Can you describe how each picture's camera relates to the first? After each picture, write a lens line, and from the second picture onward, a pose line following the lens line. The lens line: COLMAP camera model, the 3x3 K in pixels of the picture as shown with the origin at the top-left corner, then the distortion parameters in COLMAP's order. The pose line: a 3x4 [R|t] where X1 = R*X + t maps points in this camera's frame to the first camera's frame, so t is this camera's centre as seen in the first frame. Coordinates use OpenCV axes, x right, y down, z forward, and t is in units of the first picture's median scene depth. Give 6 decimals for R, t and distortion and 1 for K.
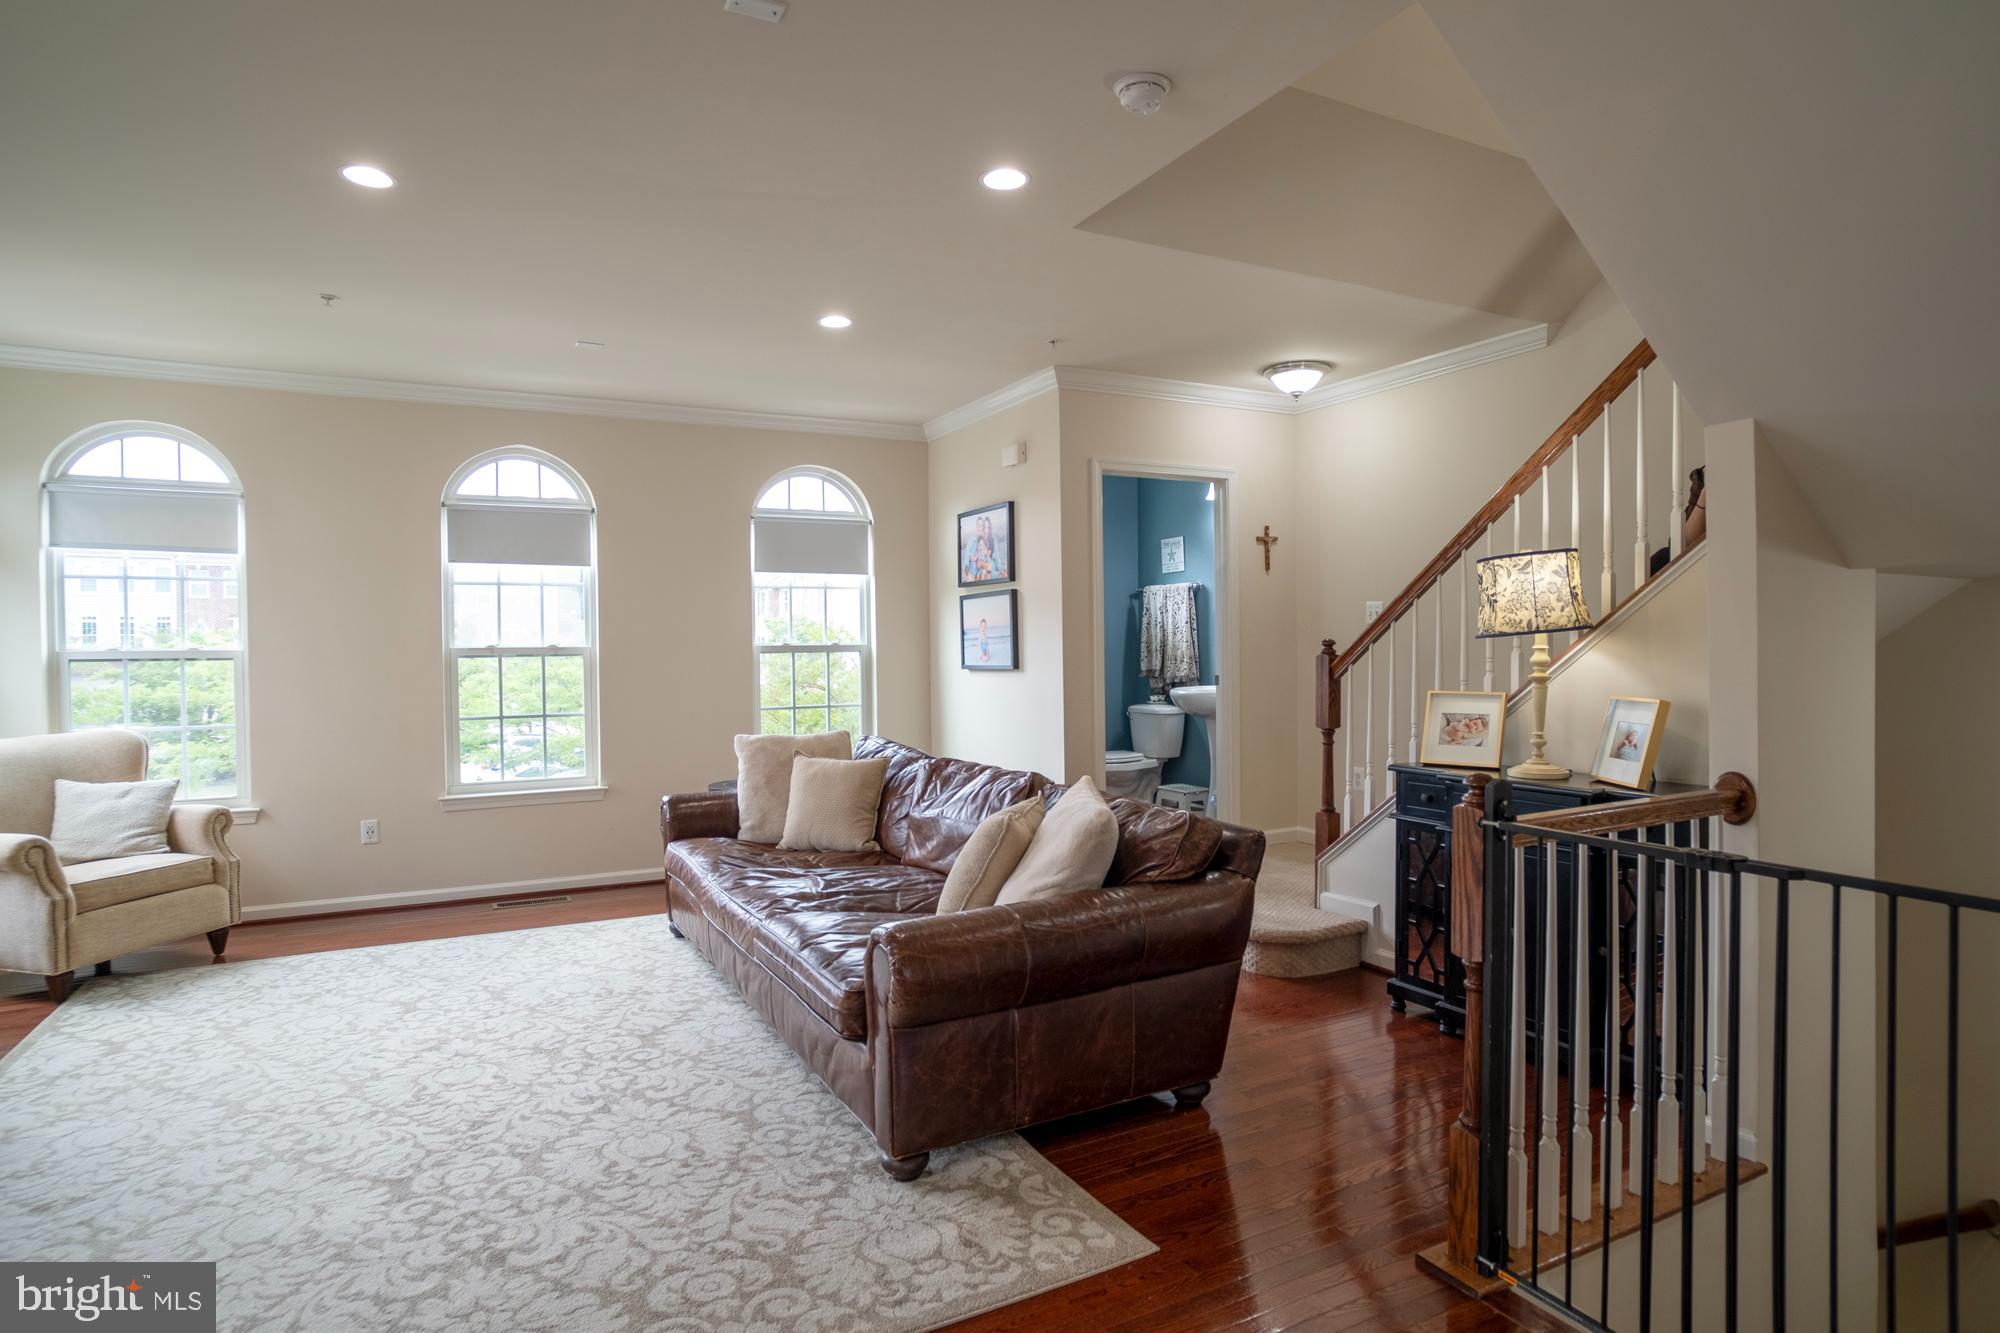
lens RADIAL K [[1081.2, 0, 1000.0], [0, 1081.2, 666.5], [0, 0, 1]] dist [-0.070312, 0.044946]
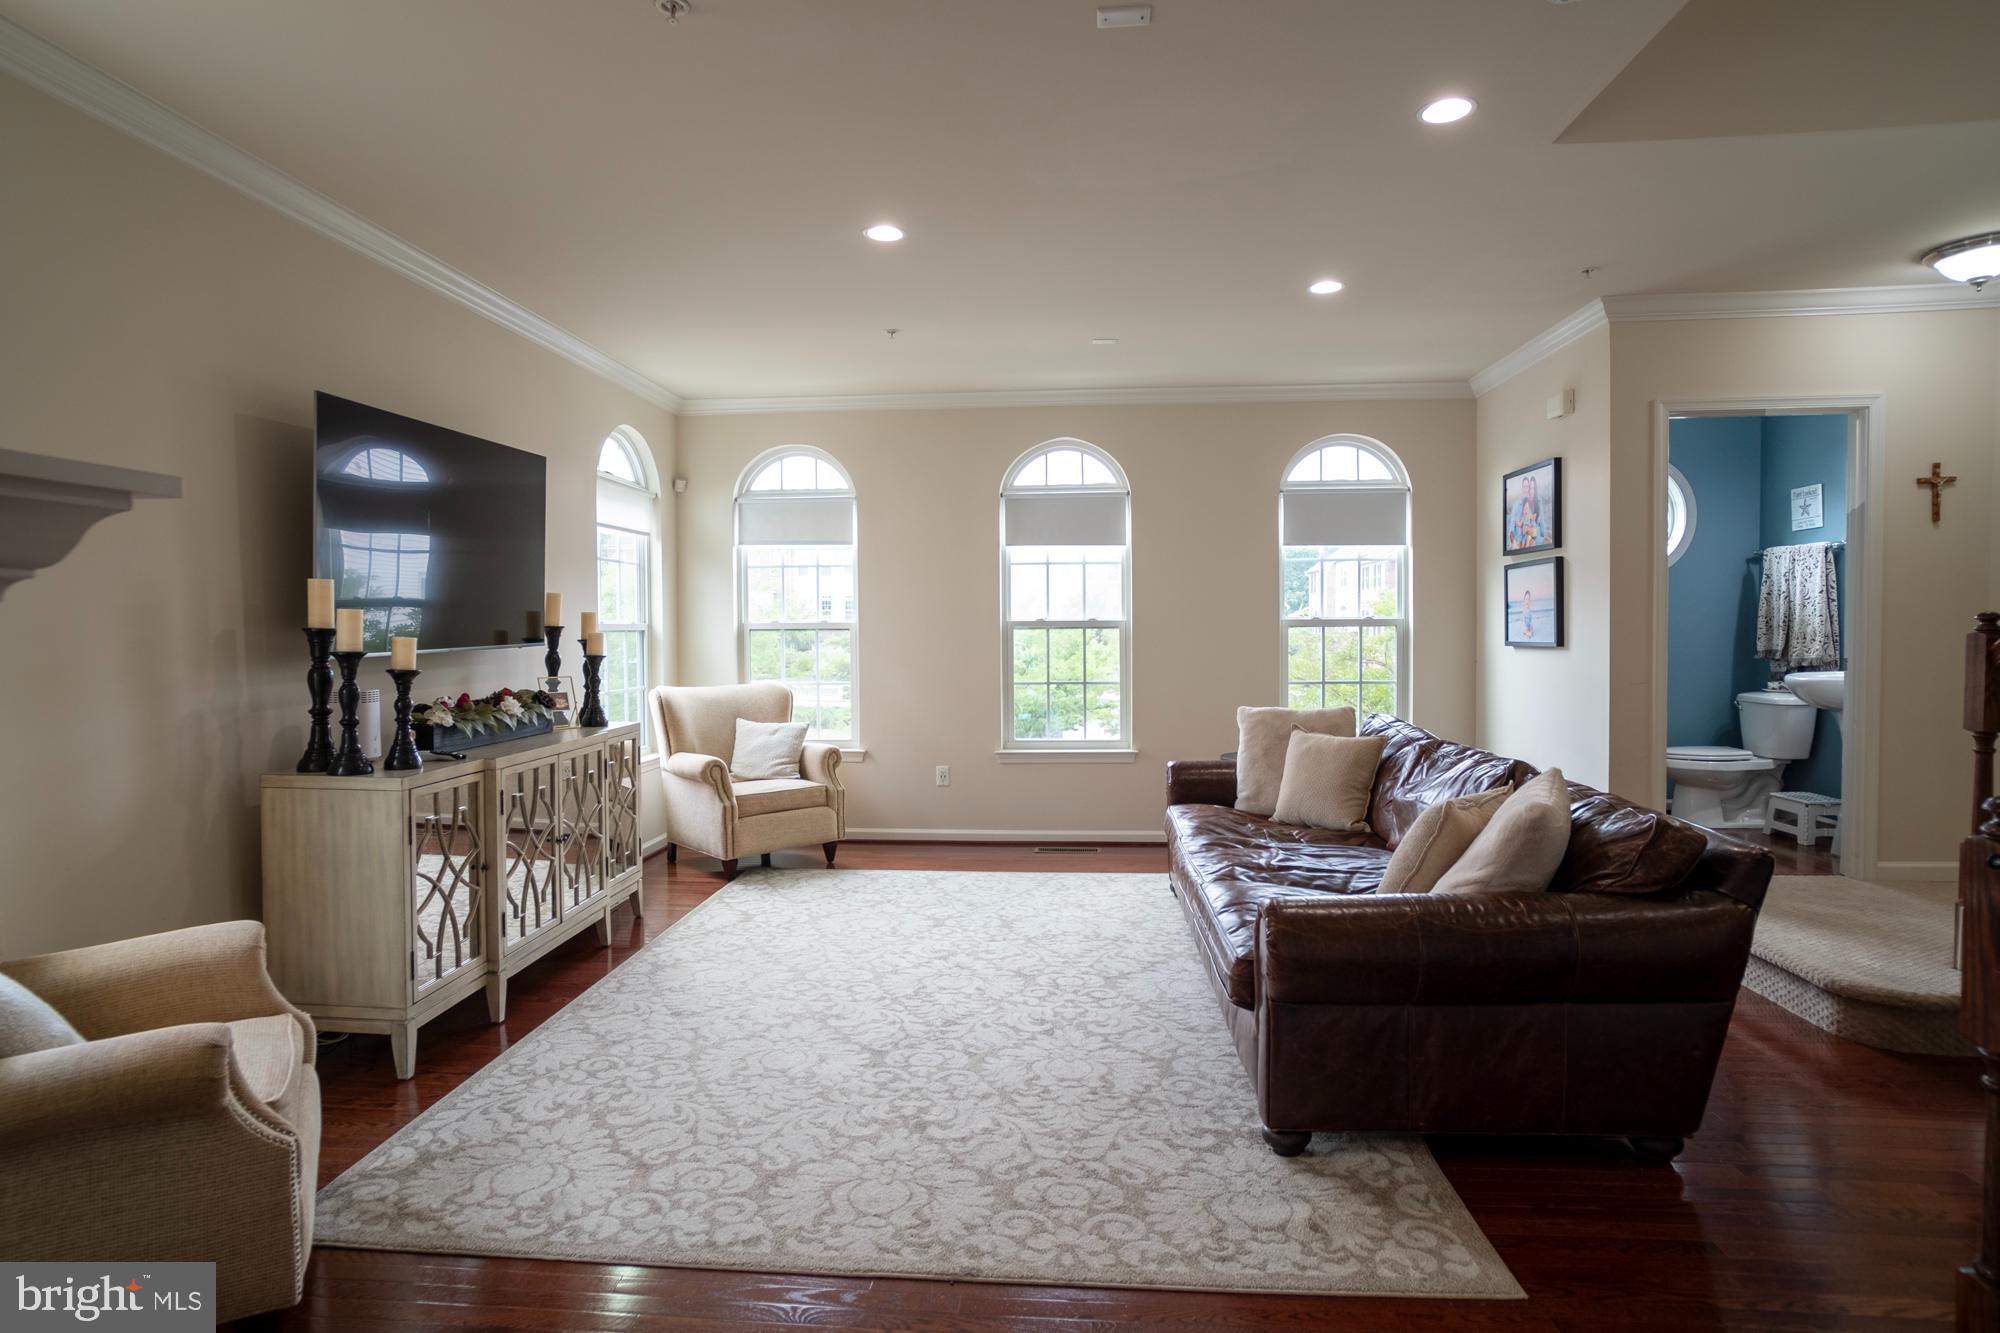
lens RADIAL K [[1087.4, 0, 982.9], [0, 1087.4, 663.9], [0, 0, 1]] dist [-0.073163, 0.046562]
pose [[0.838938, 0.022673, -0.543754, 0.136095], [-0.011019, 0.999635, 0.024682, 0.000234], [0.544115, -0.014715, 0.838882, 0.008090]]
